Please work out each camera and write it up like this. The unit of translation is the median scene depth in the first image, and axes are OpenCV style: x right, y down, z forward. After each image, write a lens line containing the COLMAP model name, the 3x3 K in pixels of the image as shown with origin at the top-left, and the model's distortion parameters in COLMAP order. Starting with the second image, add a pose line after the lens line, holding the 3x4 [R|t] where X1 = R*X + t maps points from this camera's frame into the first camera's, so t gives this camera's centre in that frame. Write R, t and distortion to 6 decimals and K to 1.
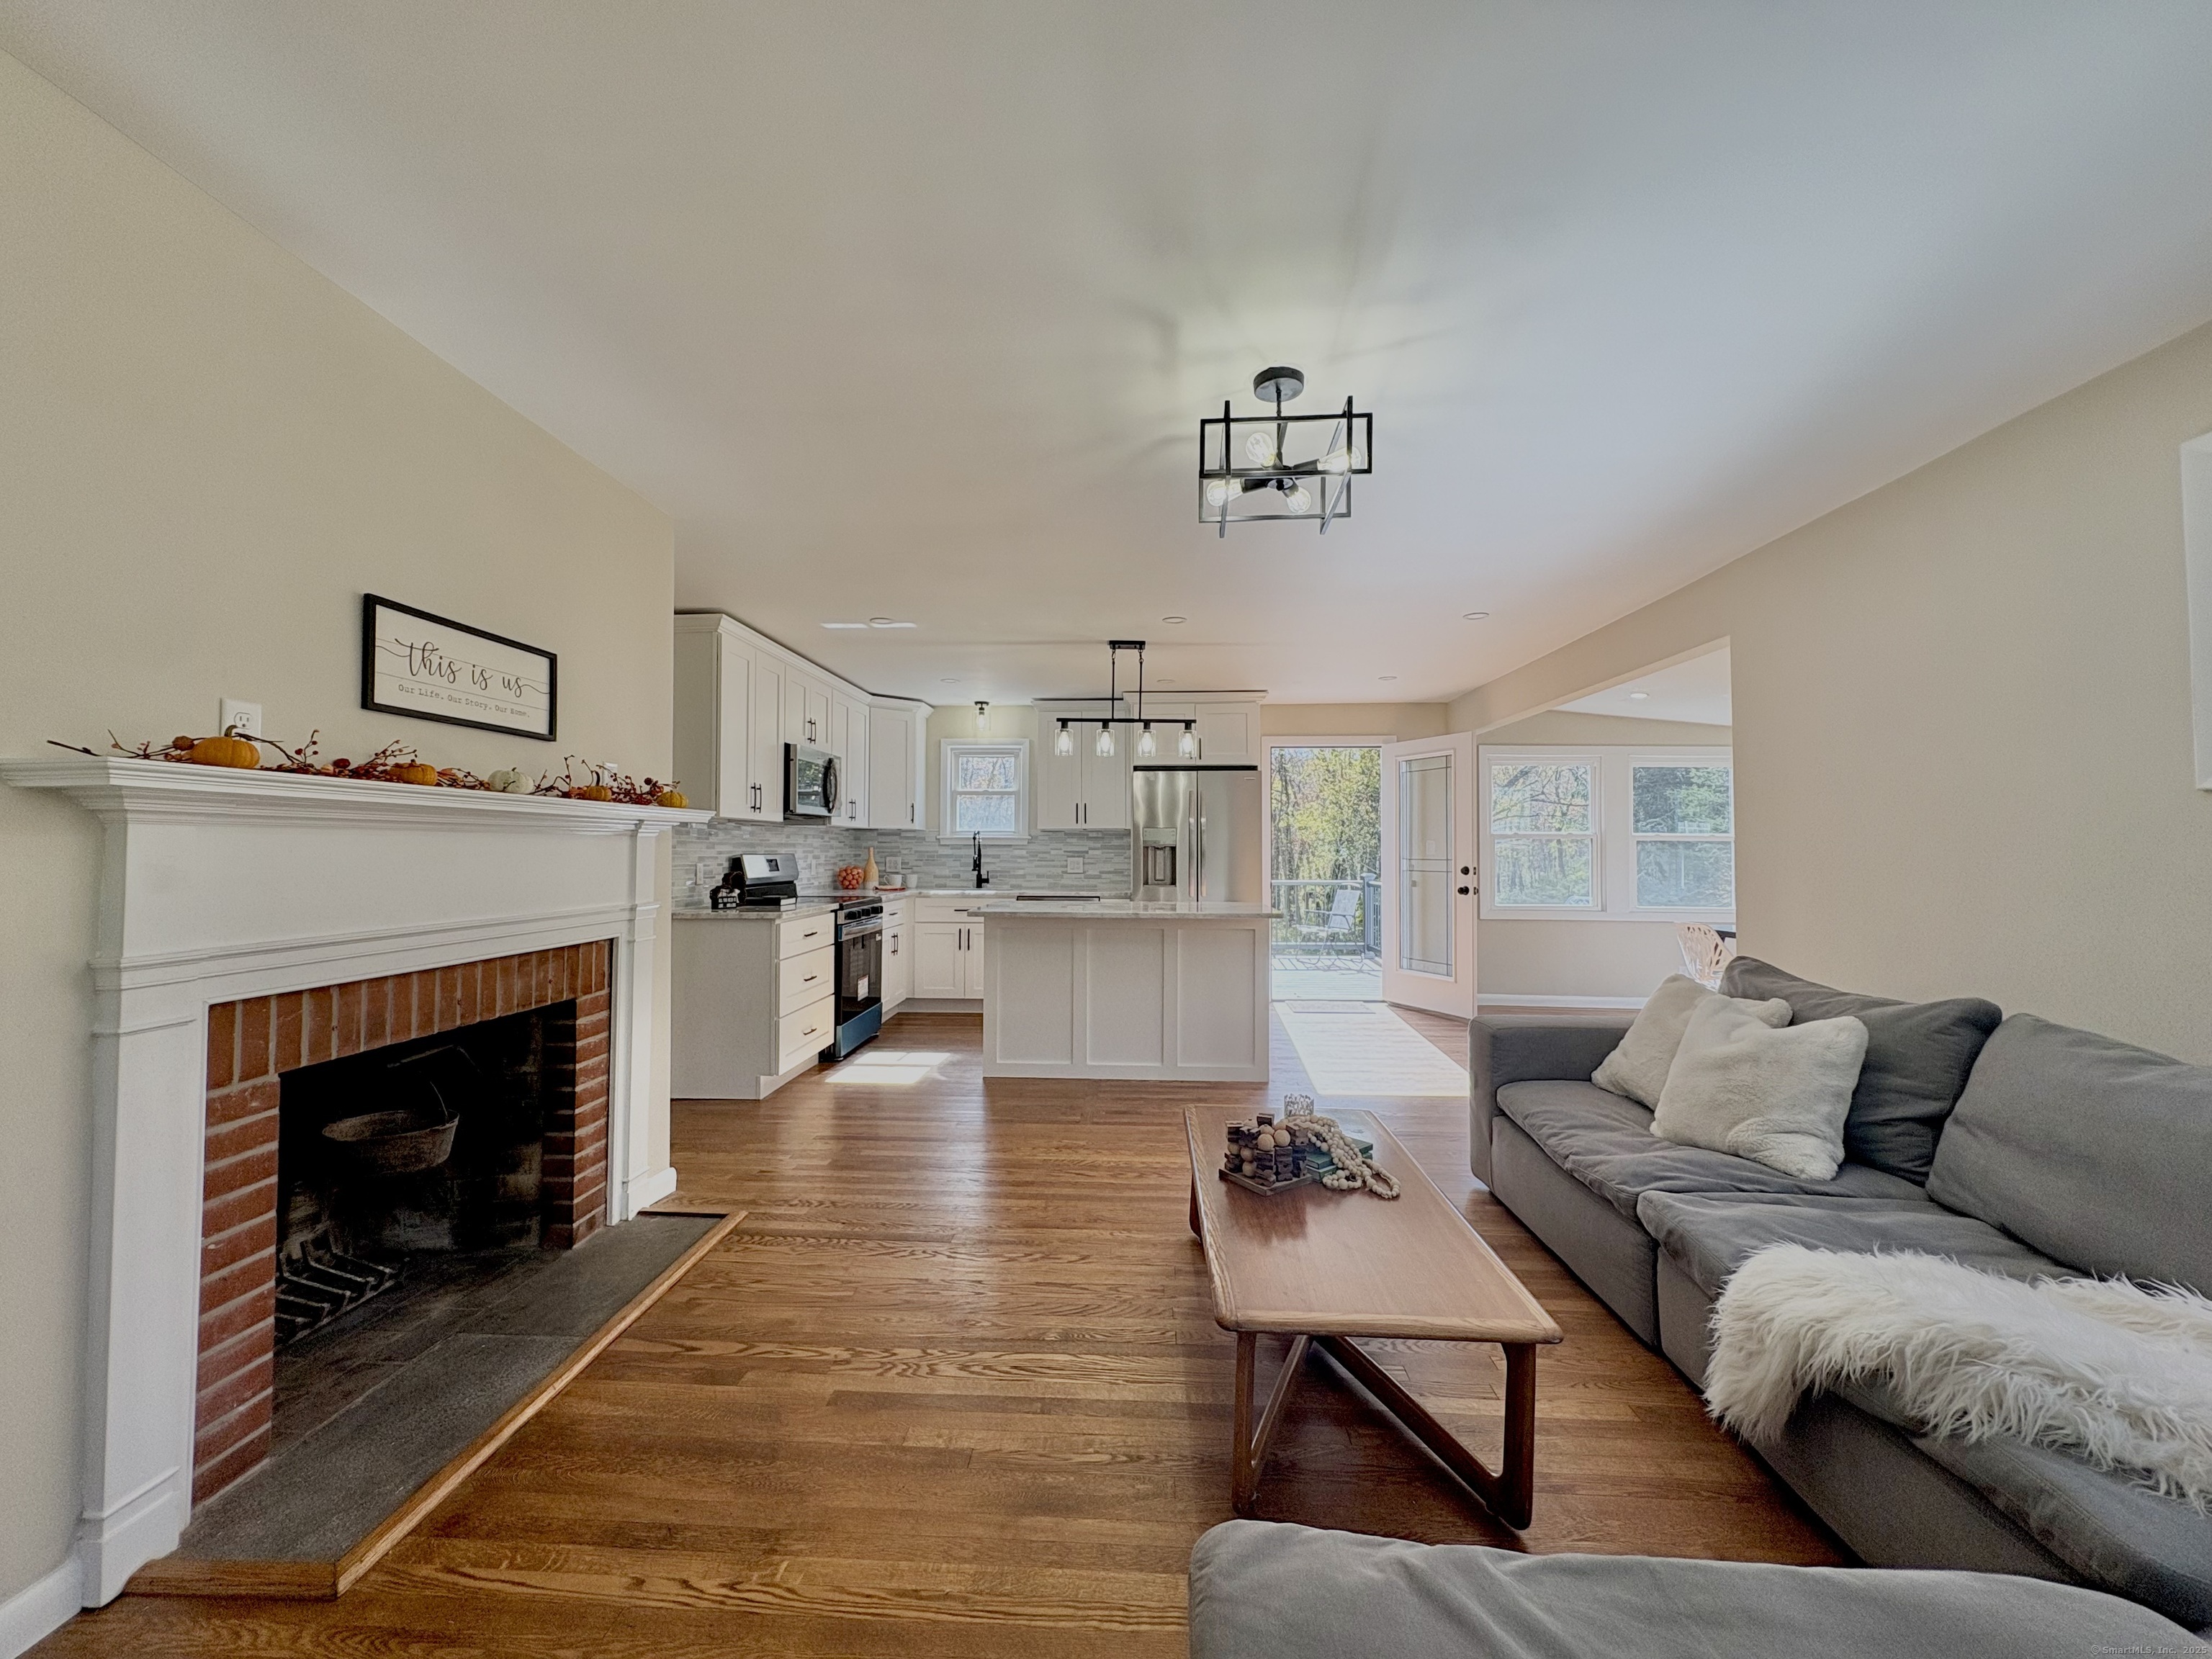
lens RADIAL K [[878.0, 0, 1104.8], [0, 878.0, 827.7], [0, 0, 1]] dist [0.000400, 0.000540]
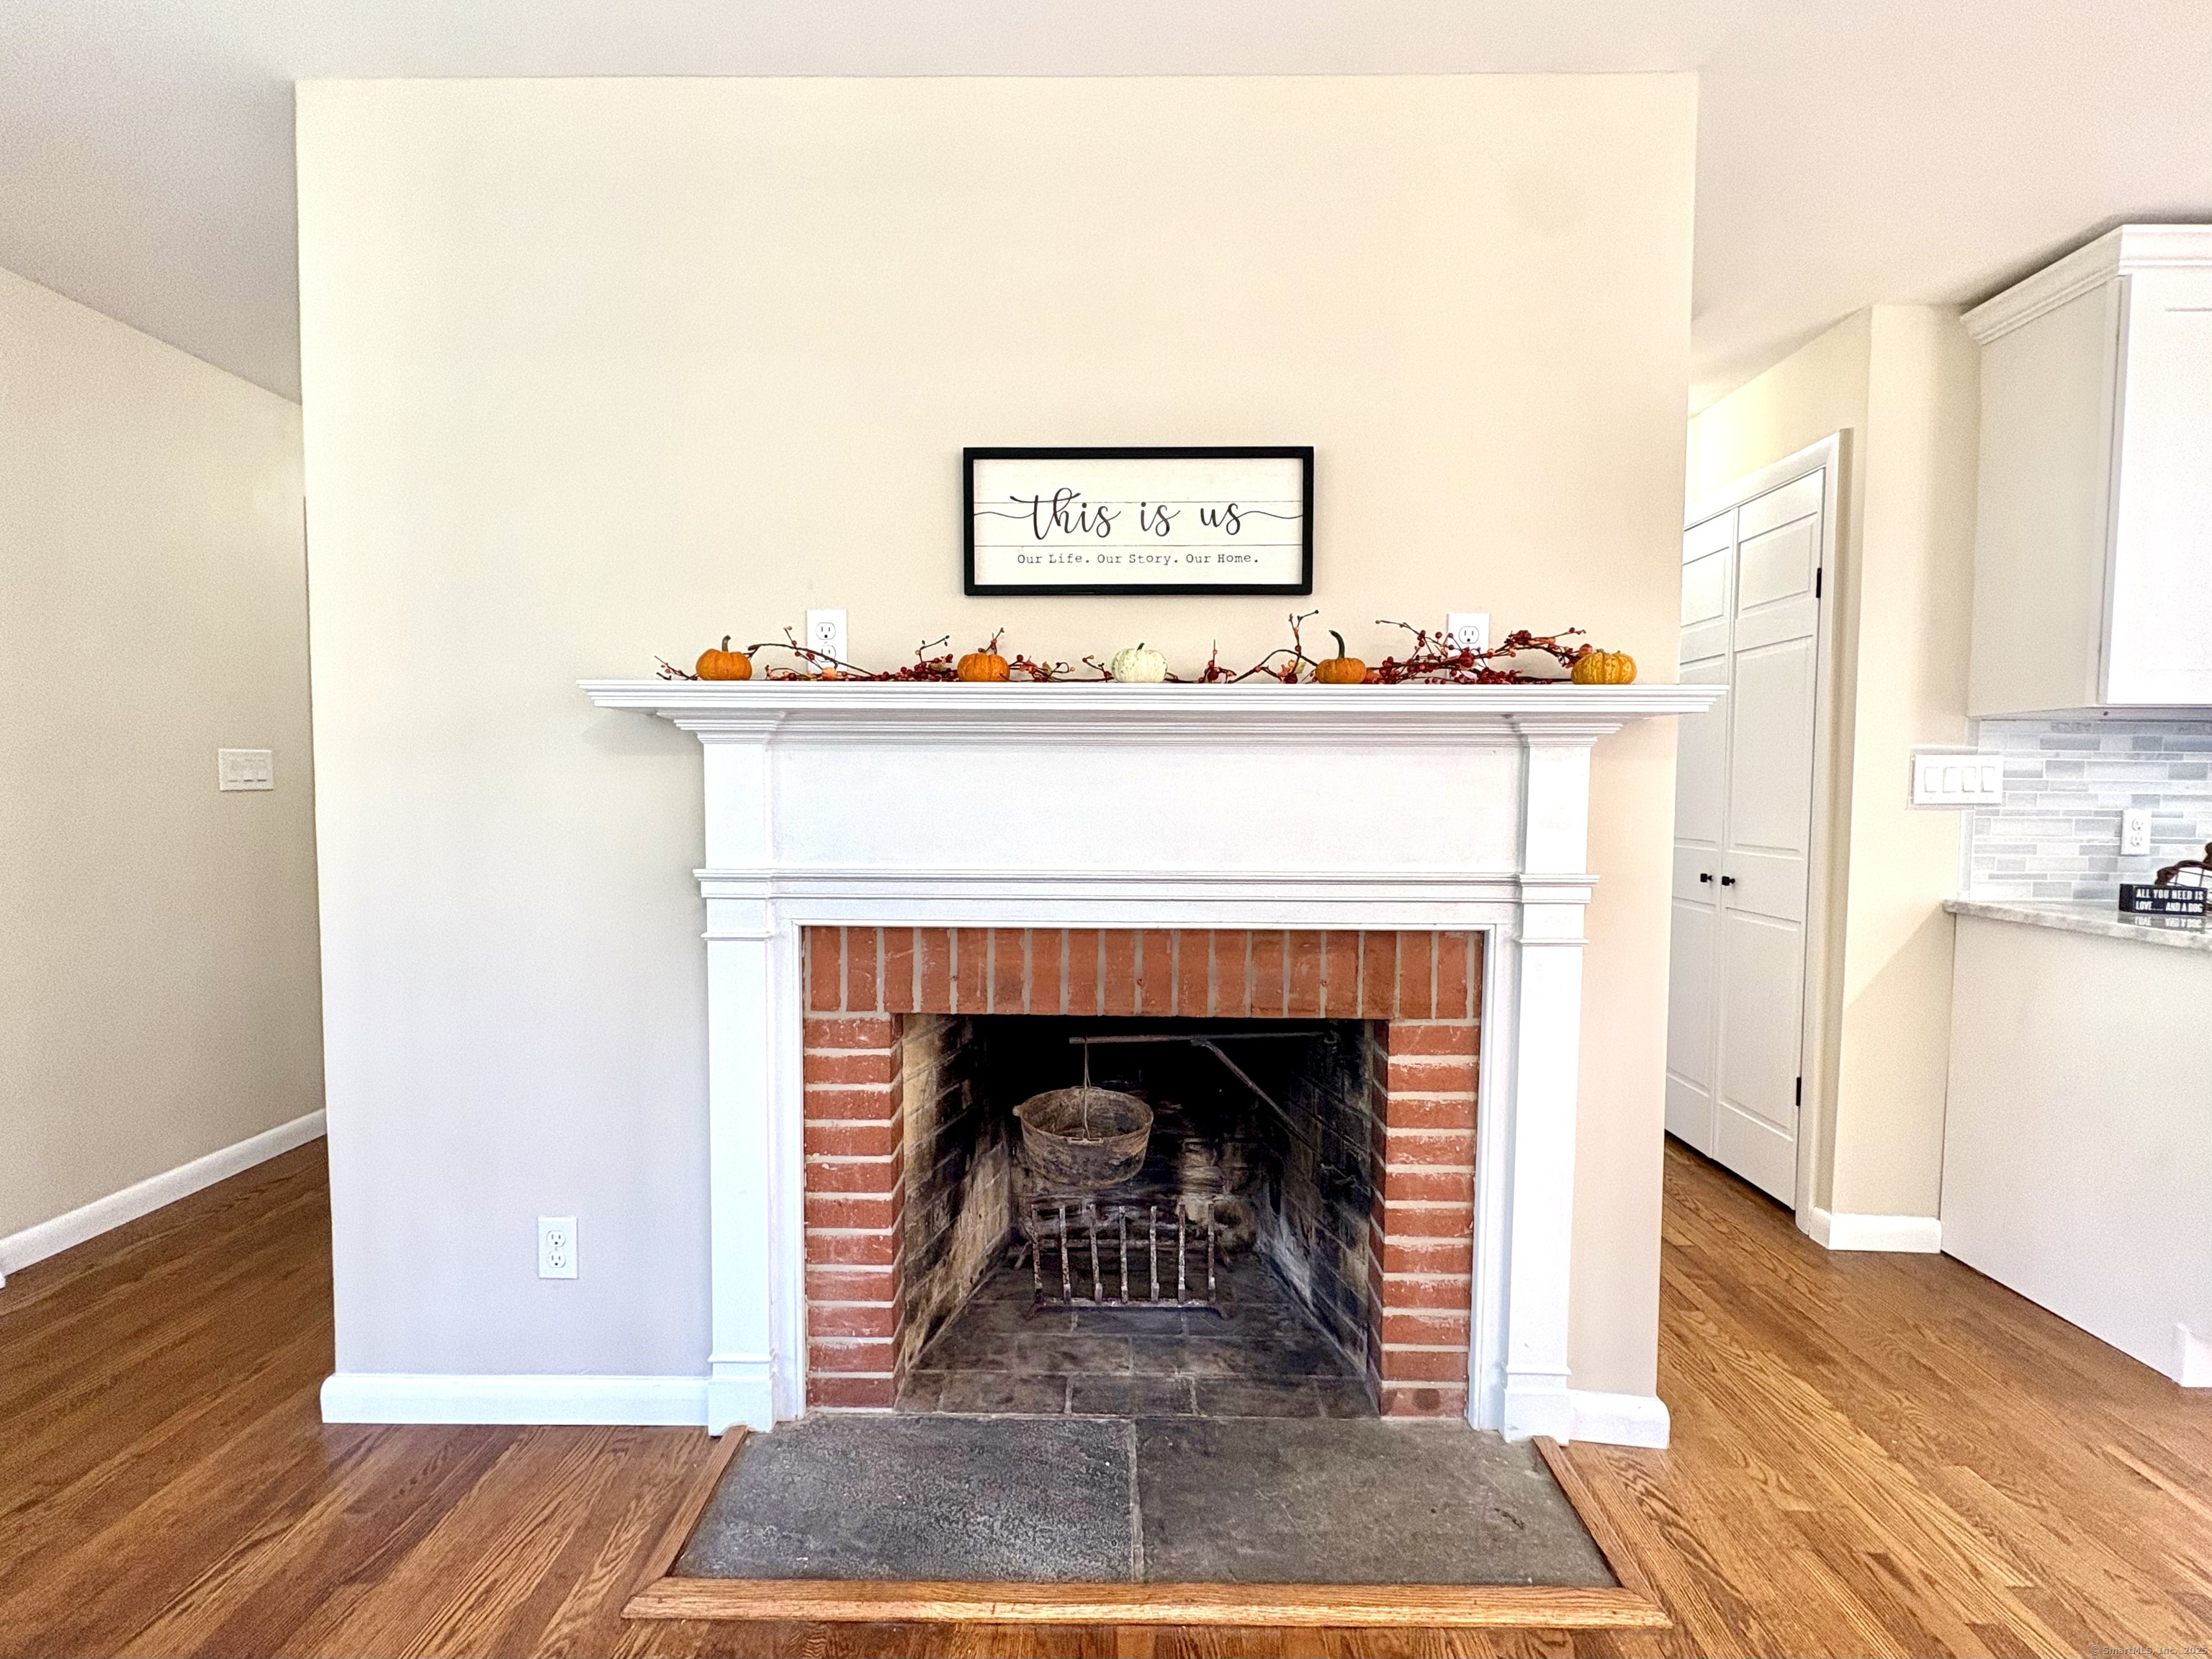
lens RADIAL K [[907.4, 0, 1106.0], [0, 907.4, 829.5], [0, 0, 1]] dist [0.000927, 0.000362]
pose [[0.032341, 0.048732, -0.998288, 0.005022], [0.020147, 0.998576, 0.049398, 0.029095], [0.999274, -0.021710, 0.031313, 0.770451]]
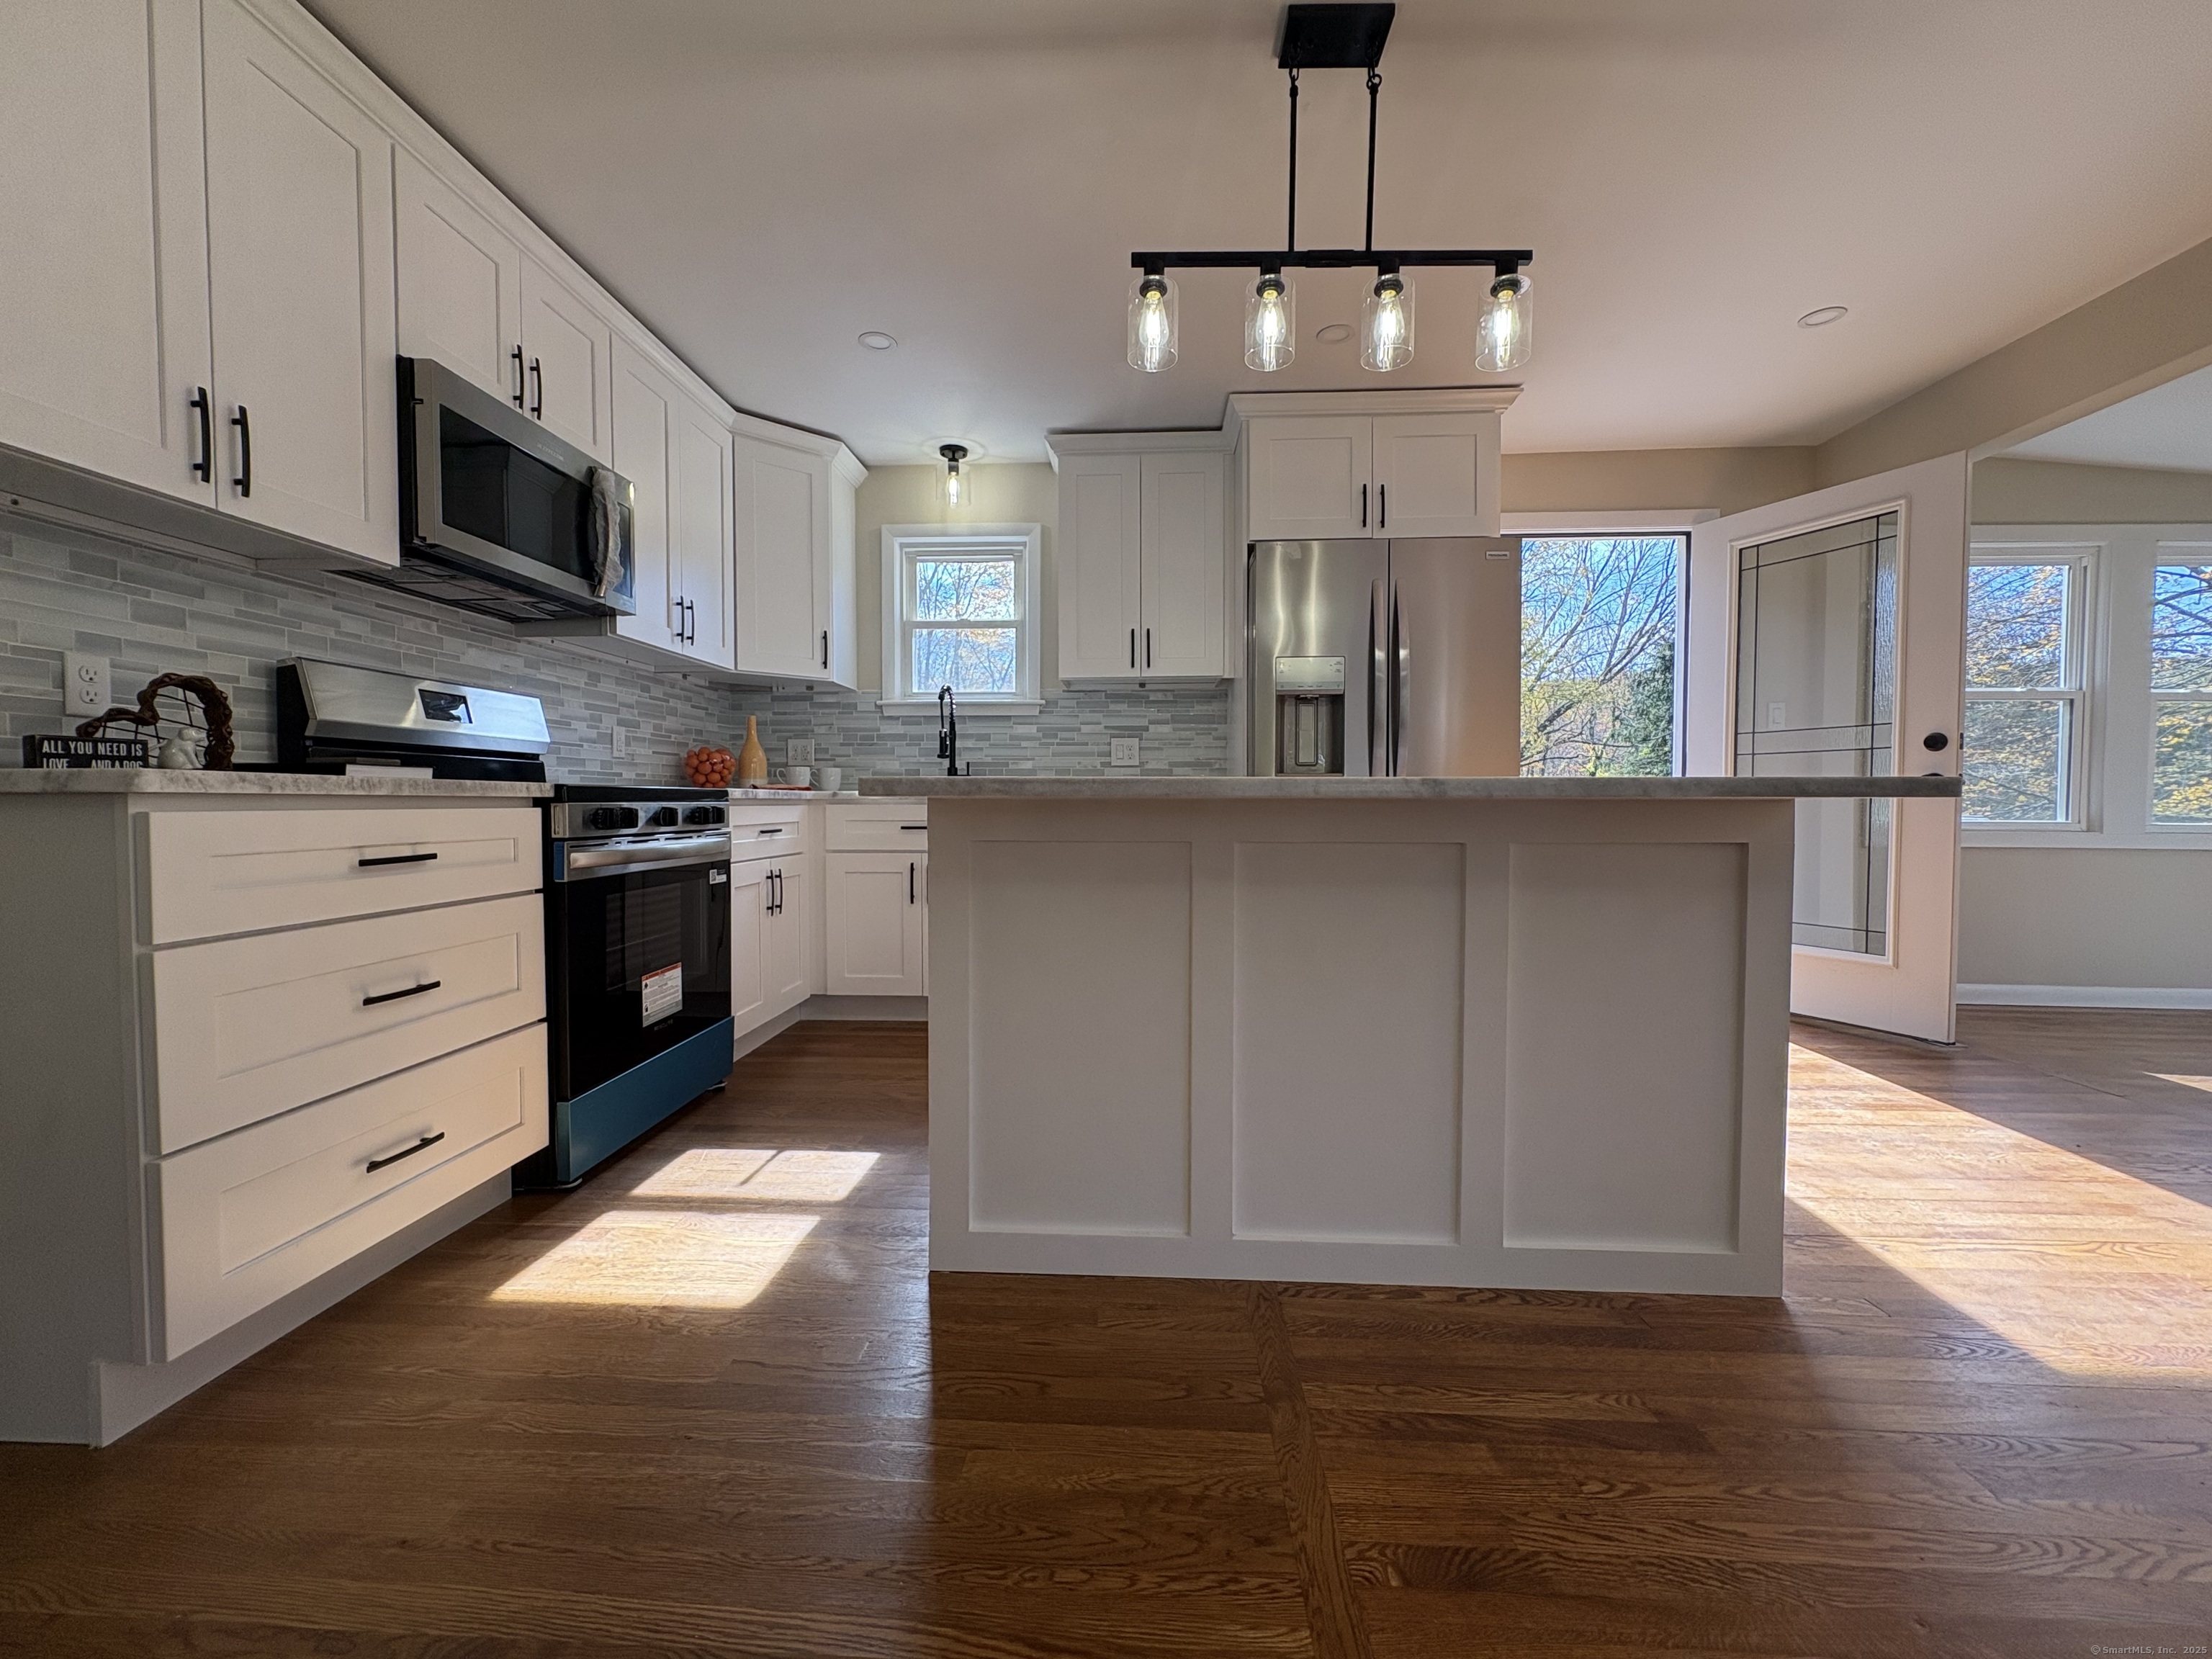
lens RADIAL K [[878.0, 0, 1104.8], [0, 878.0, 827.7], [0, 0, 1]] dist [0.000400, 0.000540]
pose [[0.999997, -0.001667, -0.001889, -0.119673], [0.001768, 0.998482, 0.055049, 0.158357], [0.001795, -0.055052, 0.998482, 1.158023]]
